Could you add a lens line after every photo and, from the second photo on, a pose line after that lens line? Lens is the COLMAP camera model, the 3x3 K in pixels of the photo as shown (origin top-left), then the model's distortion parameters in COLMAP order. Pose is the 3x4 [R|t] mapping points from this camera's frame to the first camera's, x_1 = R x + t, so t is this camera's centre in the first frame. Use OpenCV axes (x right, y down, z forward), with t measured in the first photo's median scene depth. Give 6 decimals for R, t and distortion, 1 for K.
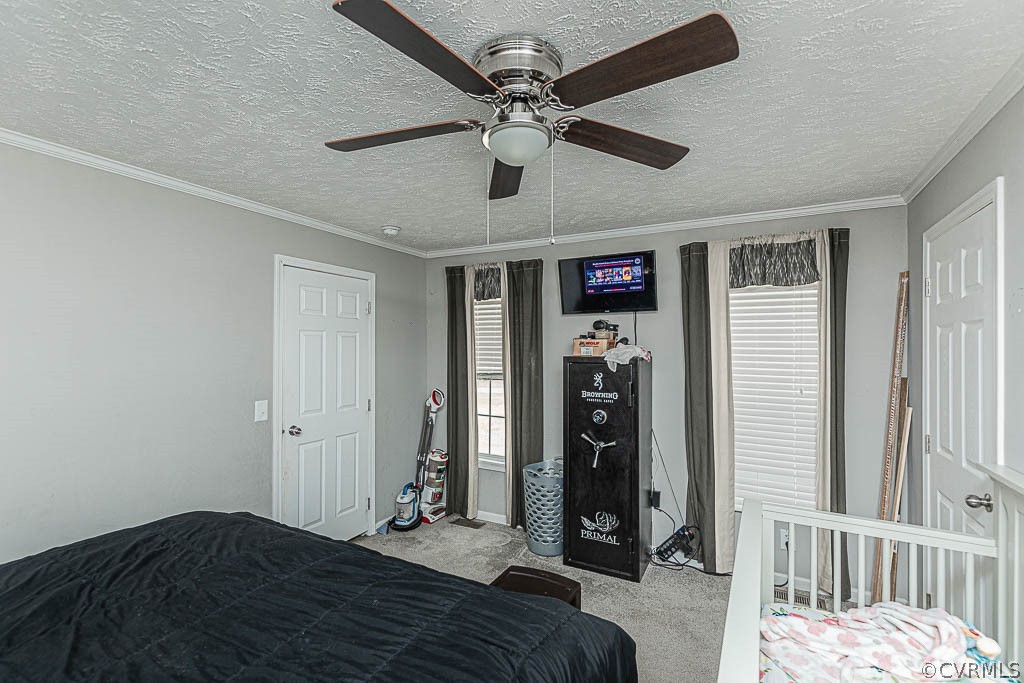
lens RADIAL K [[459.7, 0, 512.0], [0, 459.7, 341.5], [0, 0, 1]] dist [0.002213, 0.000161]
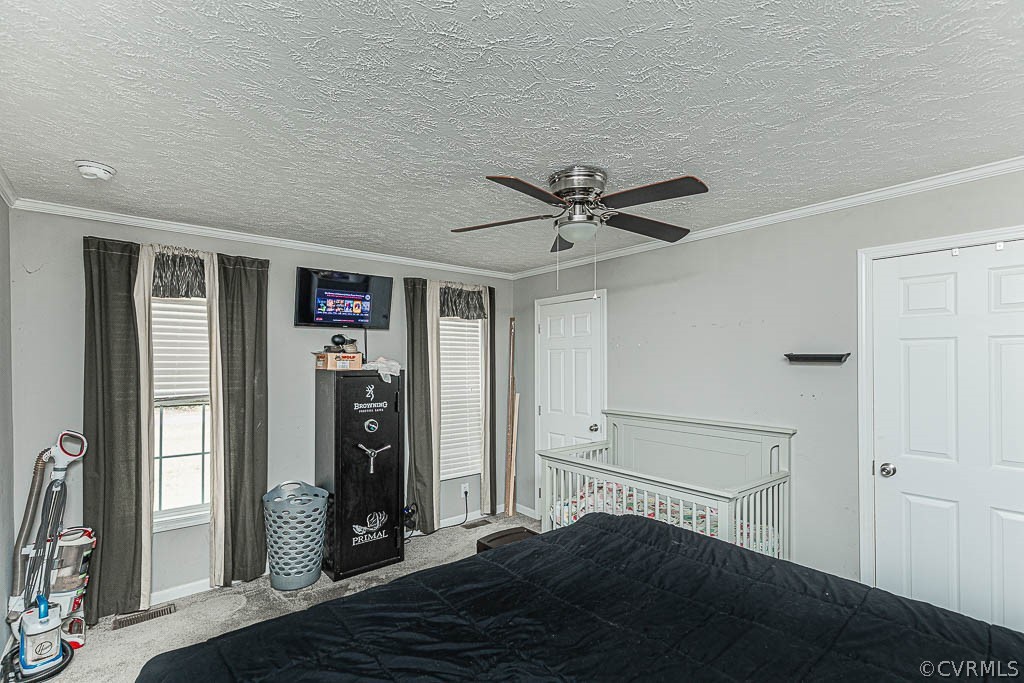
lens RADIAL K [[461.5, 0, 511.5], [0, 461.5, 358.5], [0, 0, 1]] dist [-0.001118, -0.000061]
pose [[0.372873, 0.002583, 0.927879, -0.676796], [-0.004429, 0.999990, -0.001004, 0.006129], [-0.927872, -0.003735, 0.372881, 0.287318]]
